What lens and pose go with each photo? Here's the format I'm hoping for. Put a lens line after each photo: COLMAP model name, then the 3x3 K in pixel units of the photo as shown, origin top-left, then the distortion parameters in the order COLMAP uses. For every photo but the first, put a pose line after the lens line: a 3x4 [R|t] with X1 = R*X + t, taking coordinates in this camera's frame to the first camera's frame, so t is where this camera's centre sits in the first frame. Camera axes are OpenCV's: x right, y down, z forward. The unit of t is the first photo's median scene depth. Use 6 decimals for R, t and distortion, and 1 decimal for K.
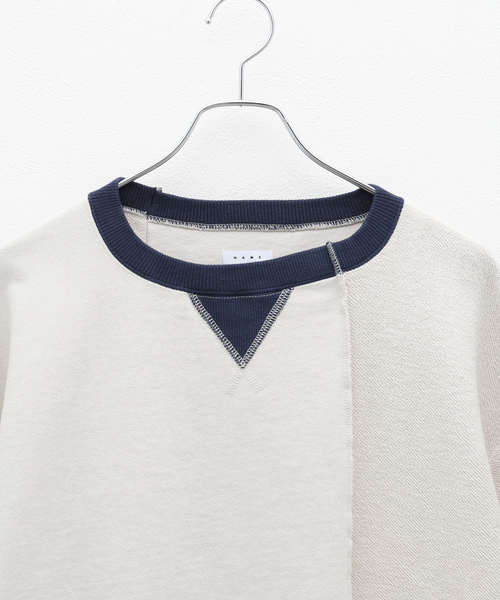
lens RADIAL K [[1804.7, 0, 274.4], [0, 1804.7, 266.6], [0, 0, 1]] dist [0.248952, 0.000000]
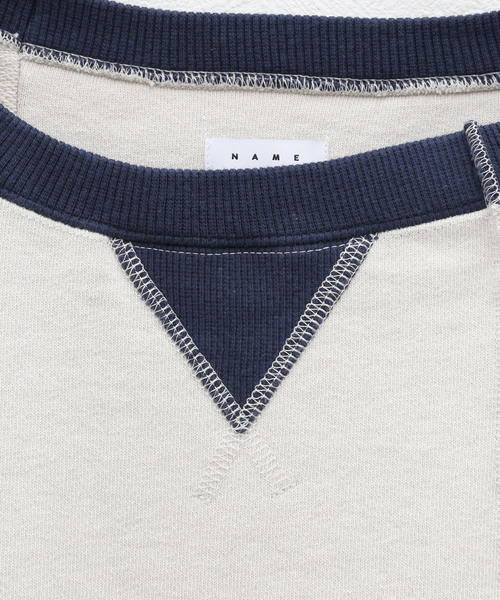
lens RADIAL K [[2572.3, 0, 252.8], [0, 2572.3, 300.0], [0, 0, 1]] dist [-0.041556, 0.000000]
pose [[0.998572, 0.037031, -0.038507, 0.005622], [-0.036324, 0.999162, 0.018887, 0.016429], [0.039174, -0.017461, 0.999080, 0.437121]]
